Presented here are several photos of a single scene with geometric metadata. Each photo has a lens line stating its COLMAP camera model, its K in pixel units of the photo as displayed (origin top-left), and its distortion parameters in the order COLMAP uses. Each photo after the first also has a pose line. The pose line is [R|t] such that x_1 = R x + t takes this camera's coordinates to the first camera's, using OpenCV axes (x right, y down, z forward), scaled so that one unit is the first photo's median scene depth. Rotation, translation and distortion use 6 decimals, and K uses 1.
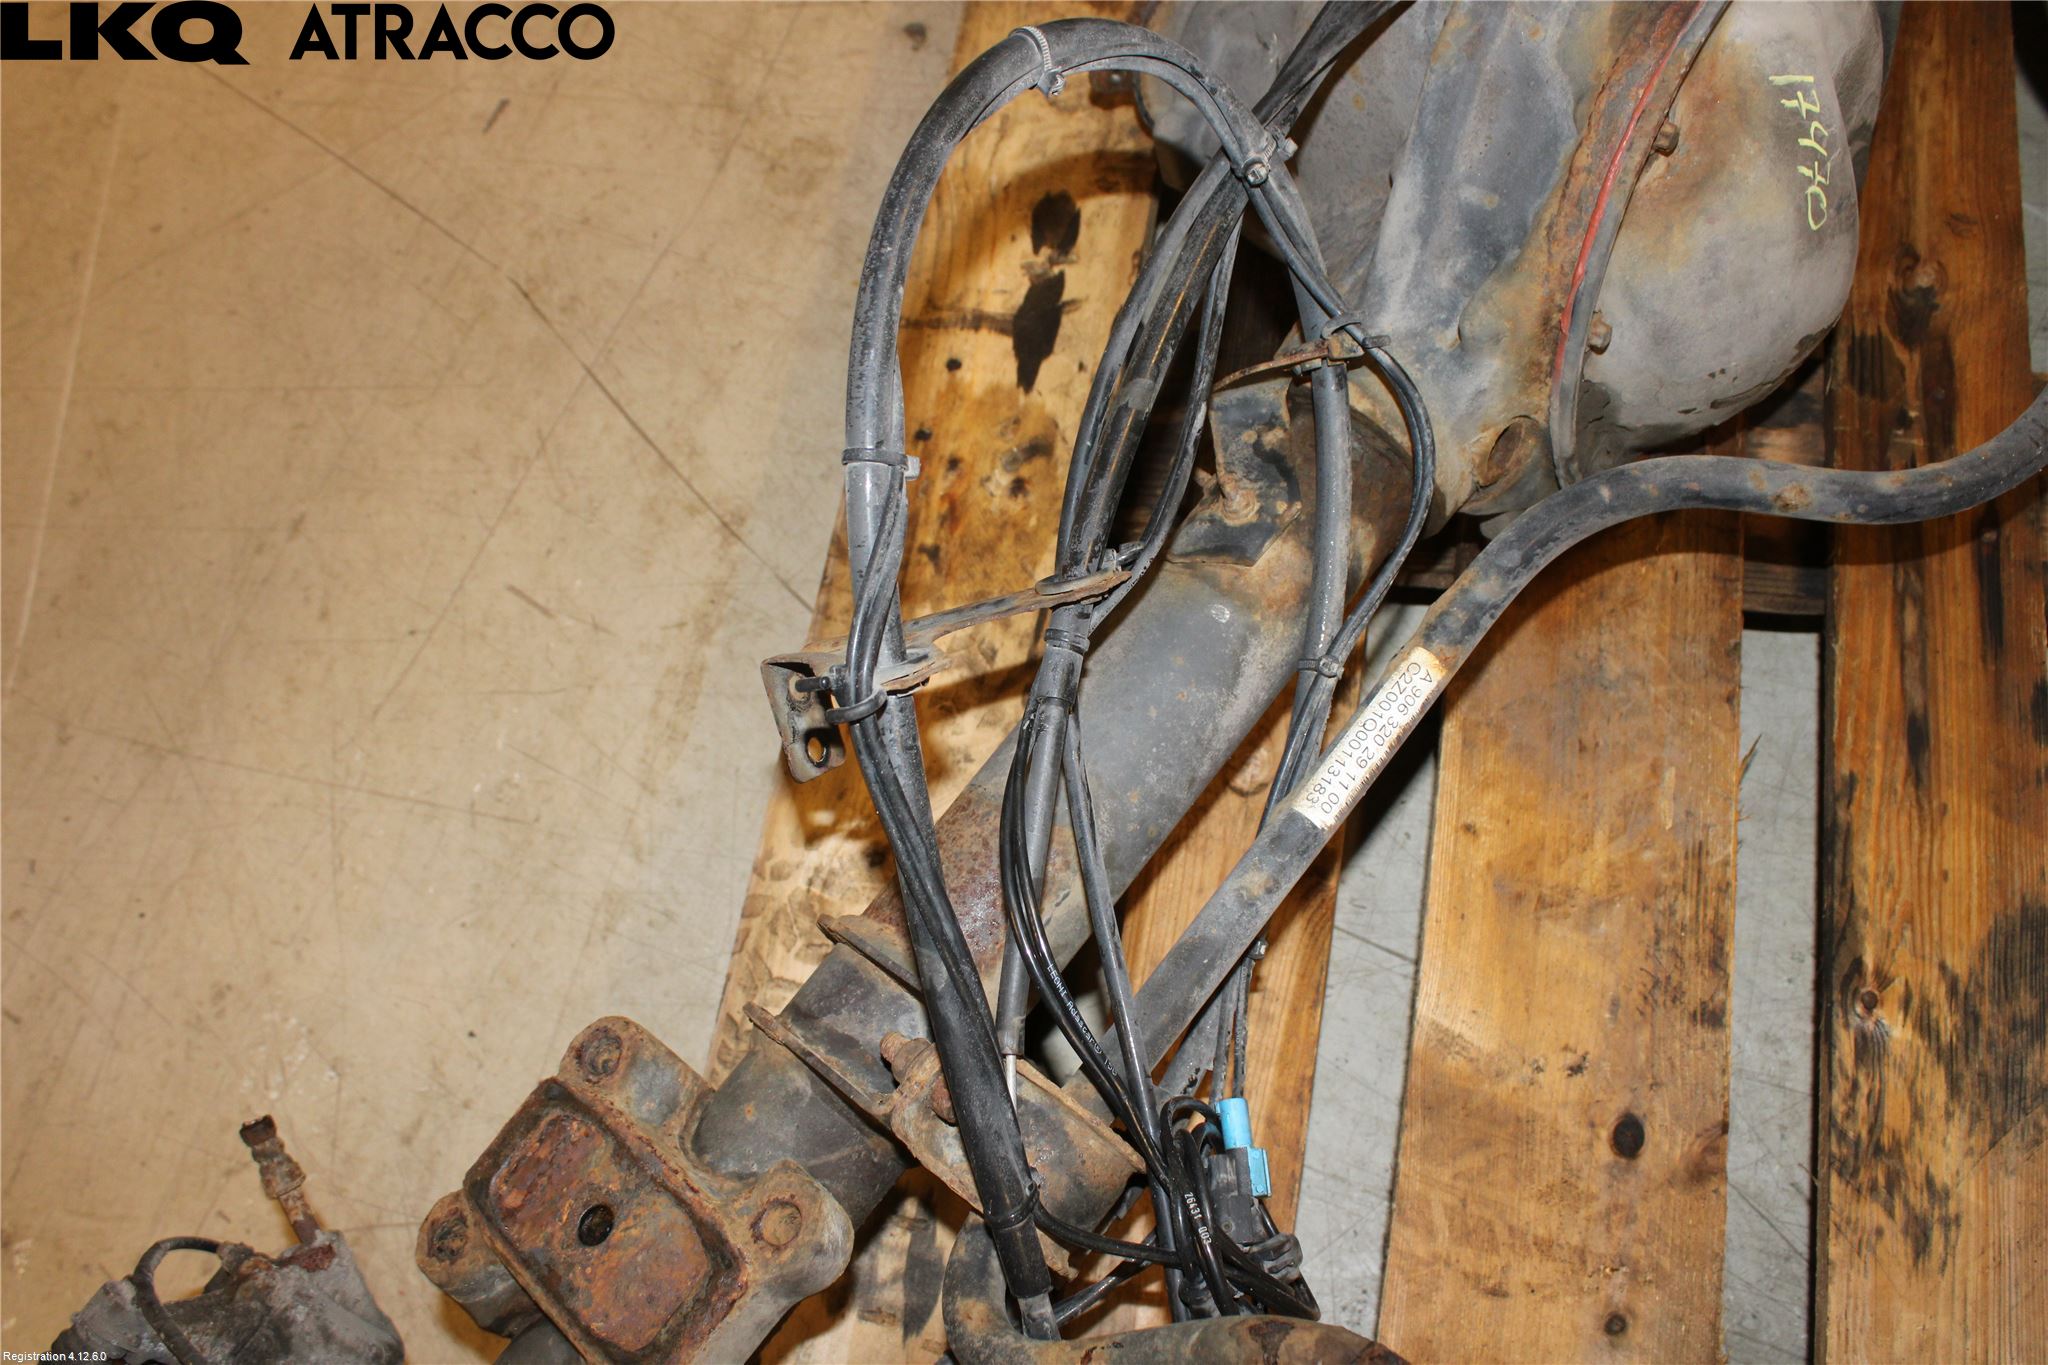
lens RADIAL K [[1838.9, 0, 1026.9], [0, 1838.9, 691.8], [0, 0, 1]] dist [-0.169192, 0.160369]
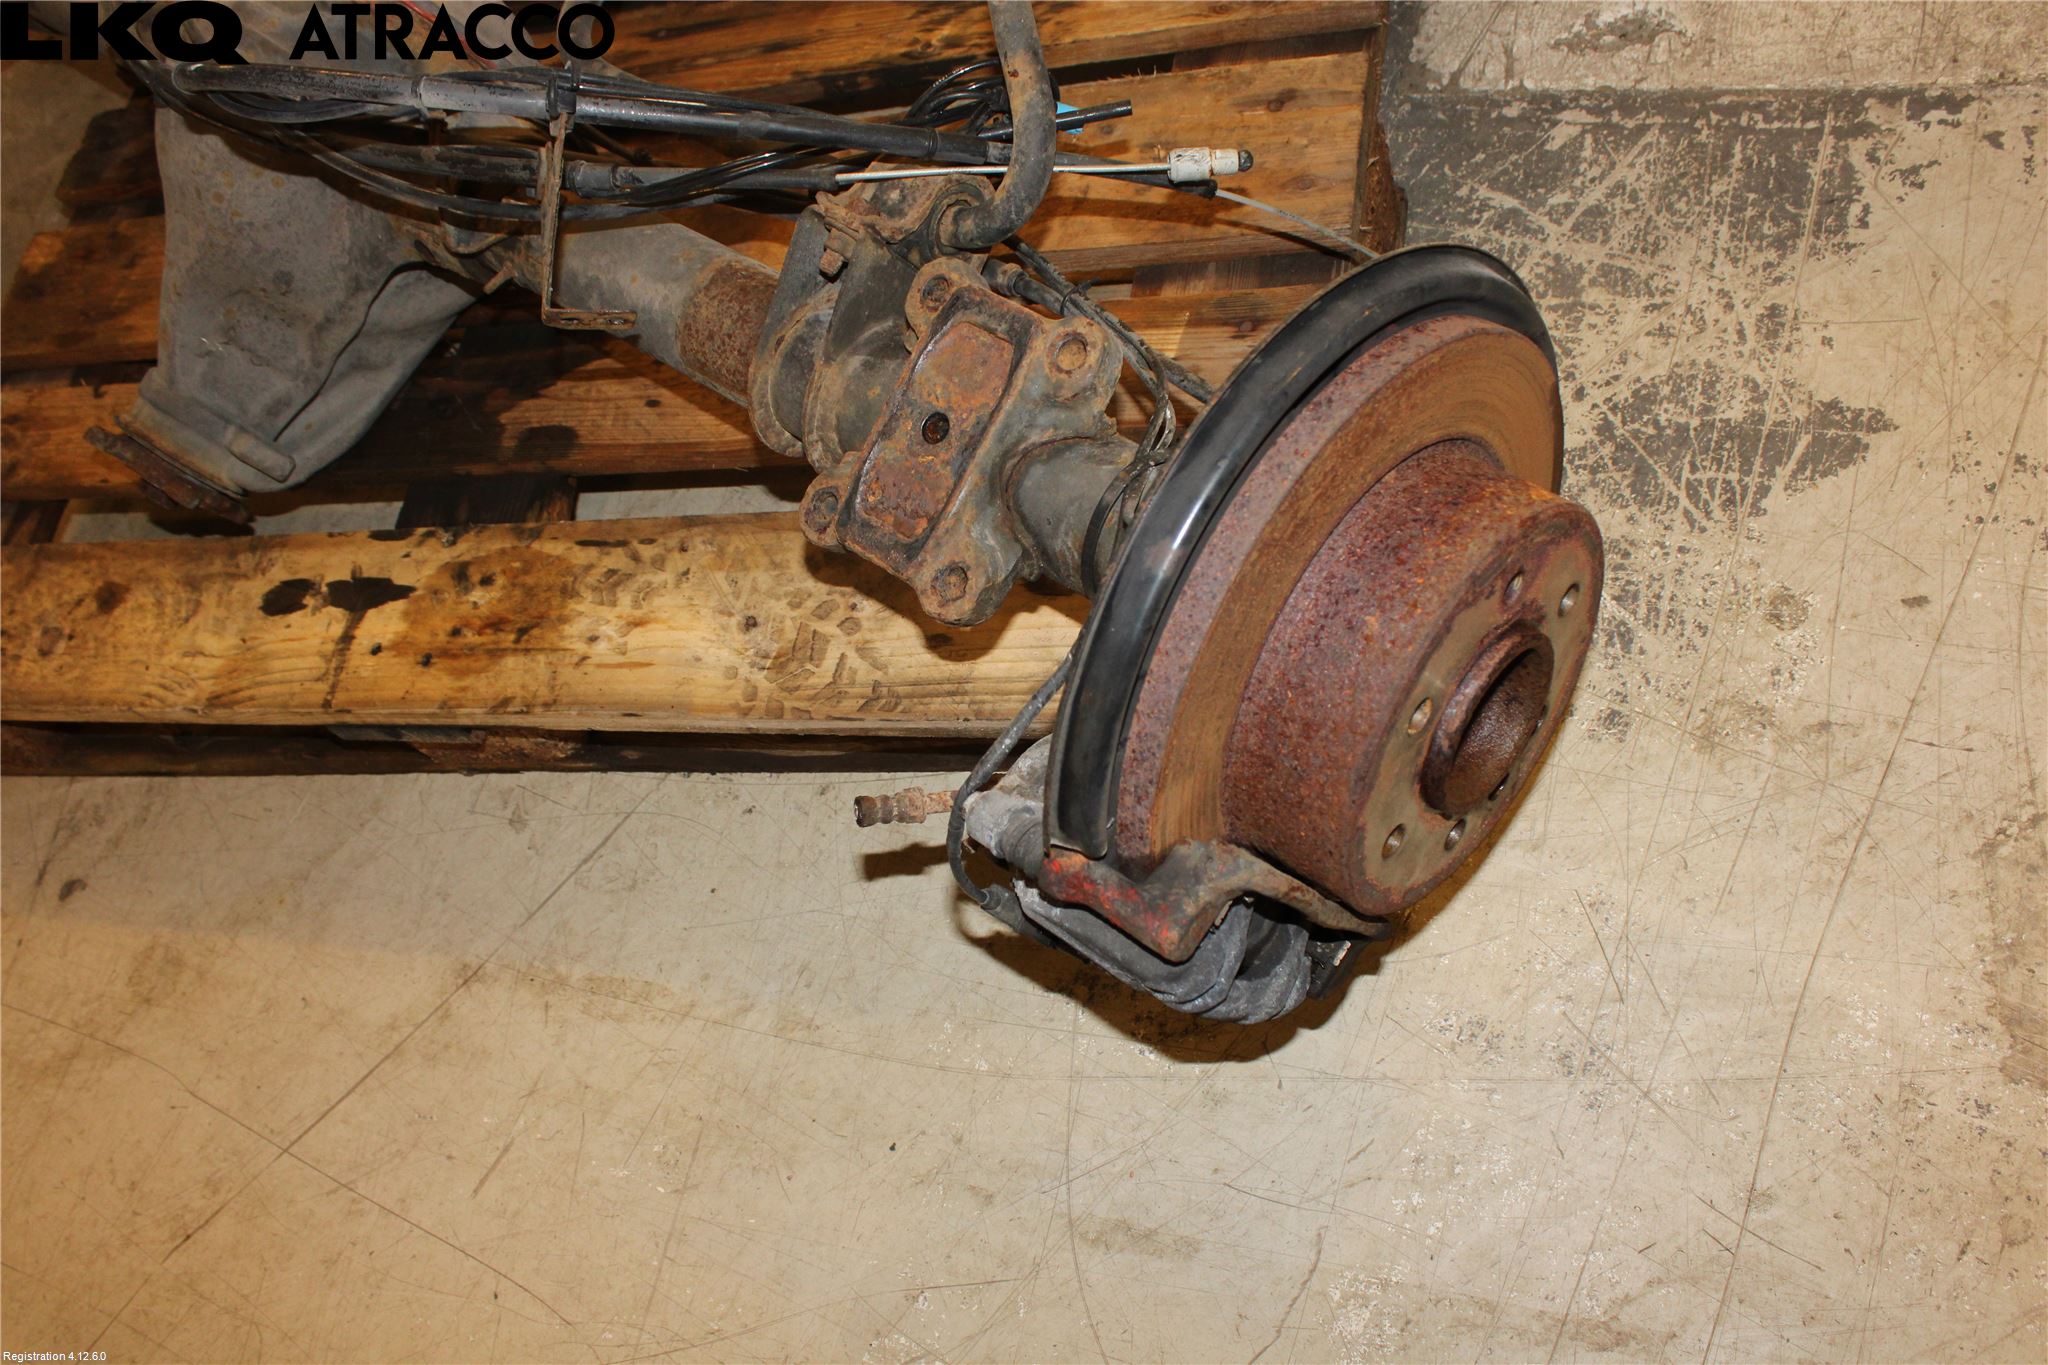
lens RADIAL K [[1806.6, 0, 1024.0], [0, 1806.6, 682.5], [0, 0, 1]] dist [-0.146387, 0.131694]
pose [[0.070295, -0.795103, 0.602387, -0.721708], [0.993362, 0.110915, 0.030478, 0.209587], [-0.091047, 0.596246, 0.797622, 0.036696]]
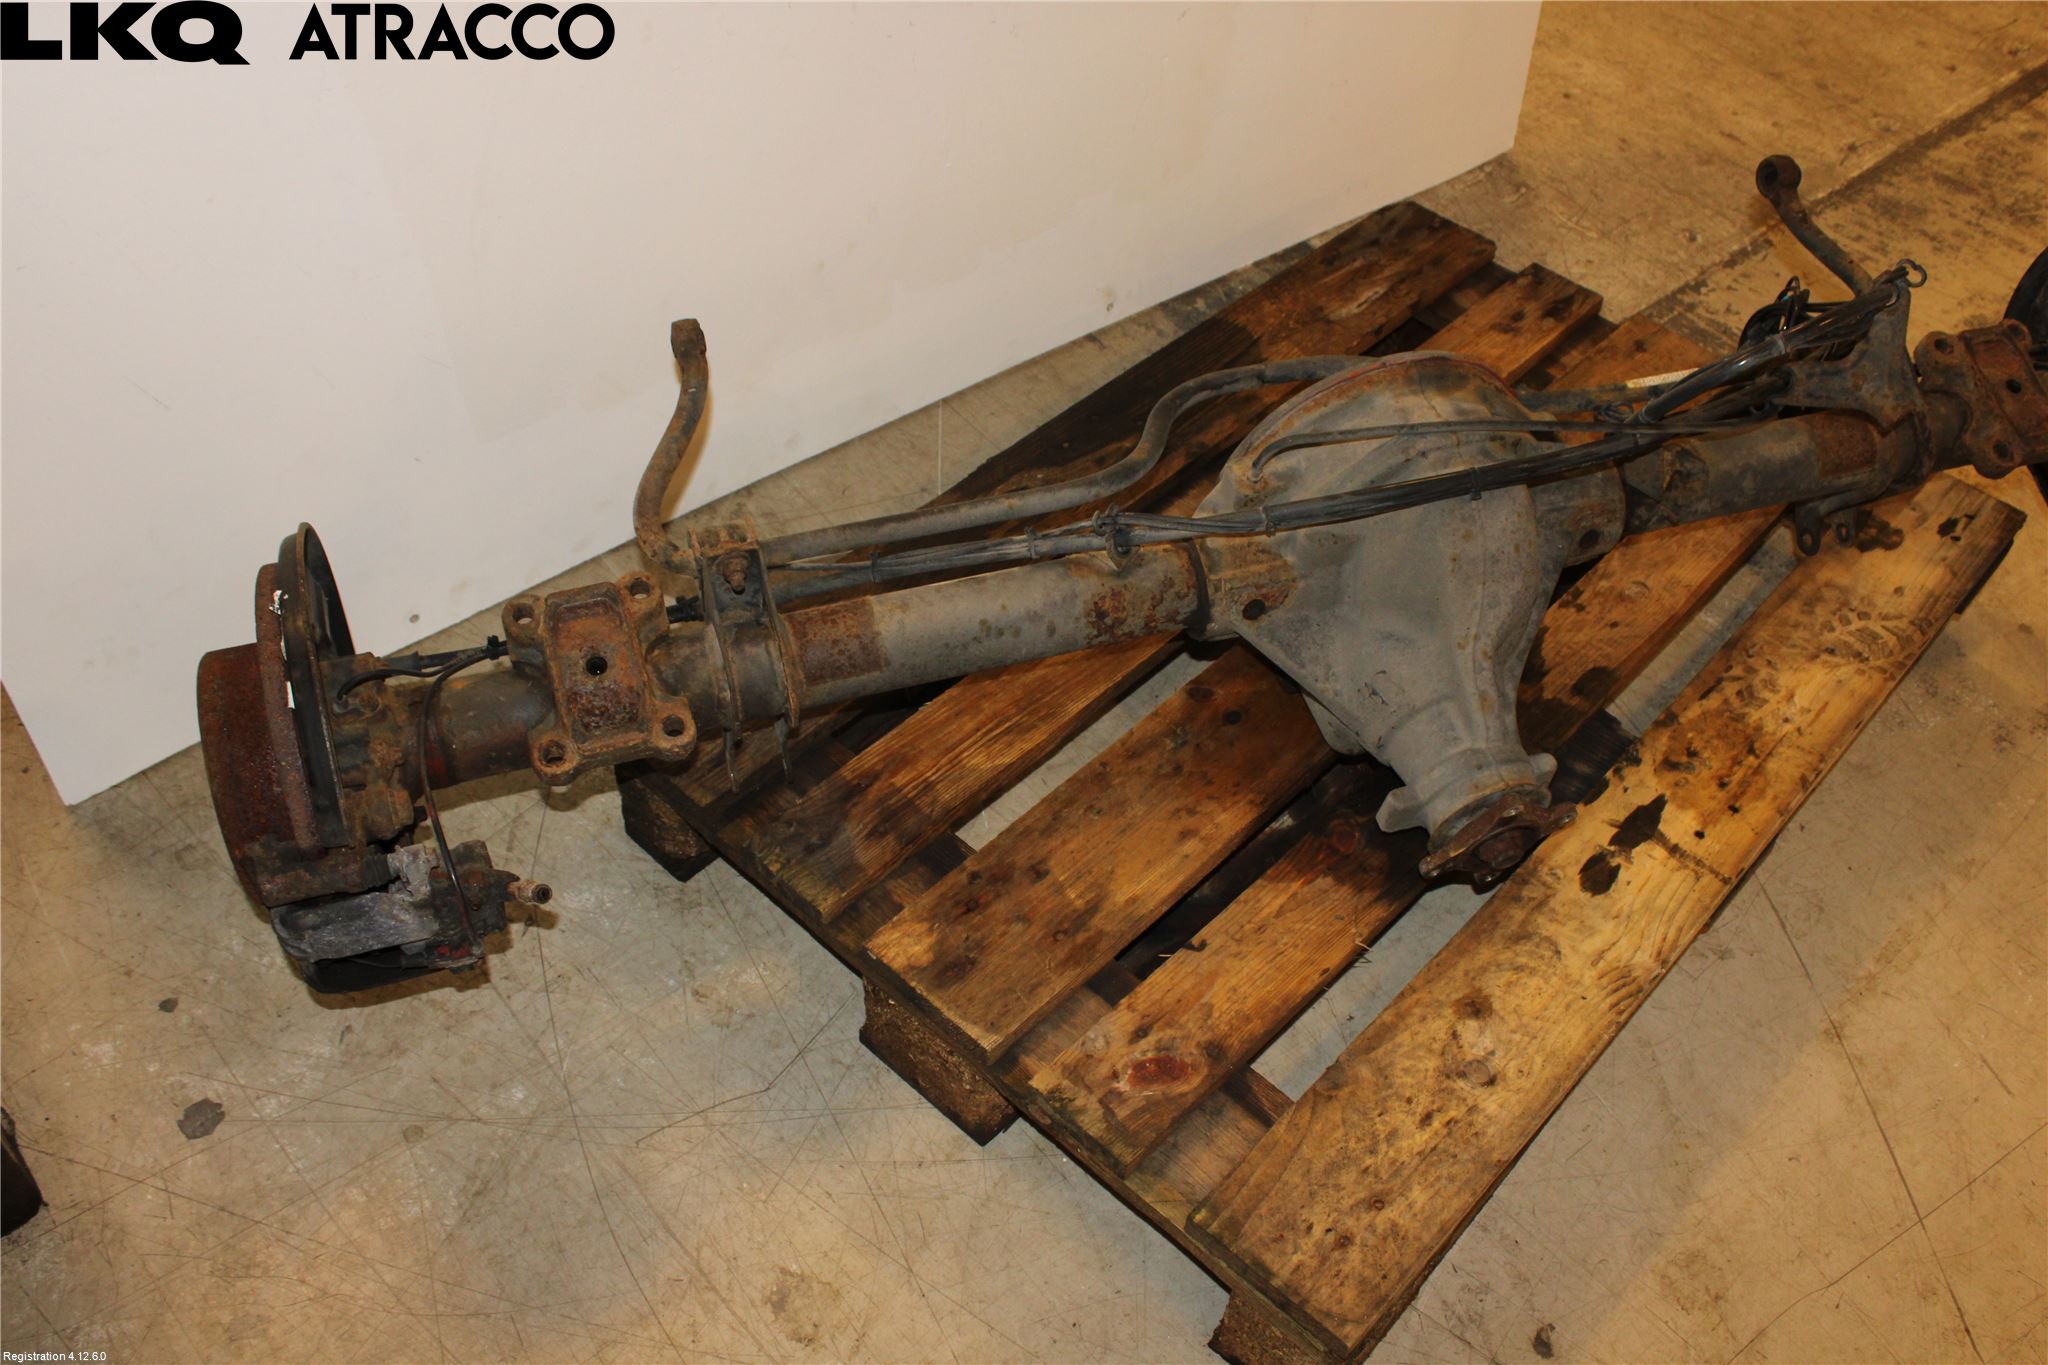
lens RADIAL K [[1806.6, 0, 1024.0], [0, 1806.6, 682.5], [0, 0, 1]] dist [-0.146387, 0.131694]
pose [[-0.827943, -0.300477, 0.473523, -0.231101], [0.545243, -0.233716, 0.805038, -1.617735], [-0.131225, 0.924711, 0.357337, 0.420496]]
